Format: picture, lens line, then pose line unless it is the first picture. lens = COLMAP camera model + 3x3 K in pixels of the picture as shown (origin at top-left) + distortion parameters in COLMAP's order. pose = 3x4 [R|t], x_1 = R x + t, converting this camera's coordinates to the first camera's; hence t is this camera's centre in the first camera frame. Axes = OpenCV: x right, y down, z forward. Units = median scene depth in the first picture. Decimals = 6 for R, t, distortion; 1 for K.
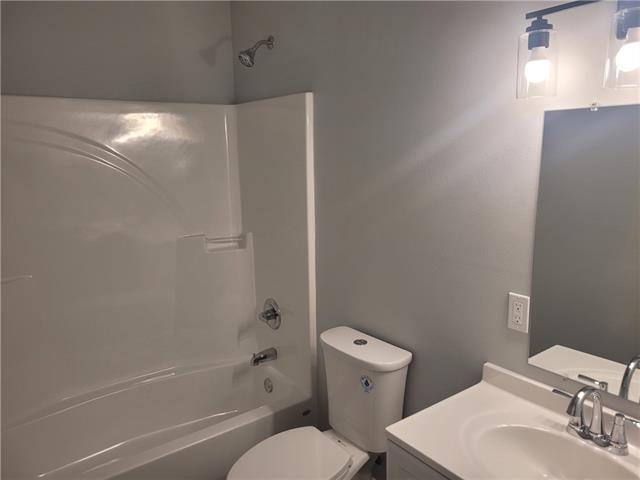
lens RADIAL K [[484.2, 0, 319.8], [0, 484.2, 243.2], [0, 0, 1]] dist [0.034861, -0.007298]
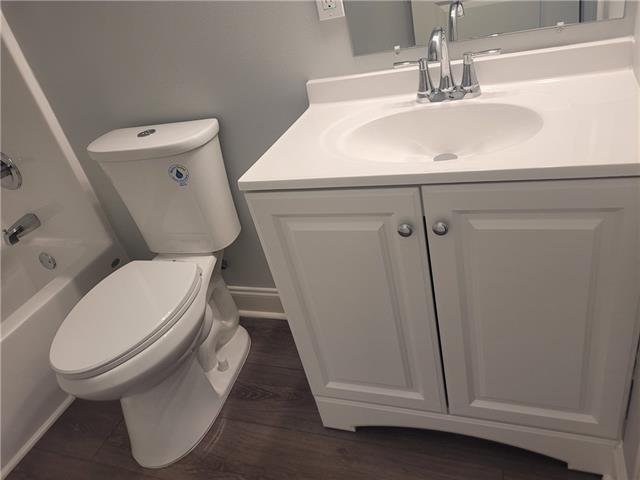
lens RADIAL K [[484.2, 0, 319.8], [0, 484.2, 243.2], [0, 0, 1]] dist [0.034861, -0.007298]
pose [[0.812715, -0.430720, 0.392395, -0.069857], [0.294045, 0.884596, 0.361977, 0.170144], [-0.503022, -0.178802, 0.845576, 0.215731]]
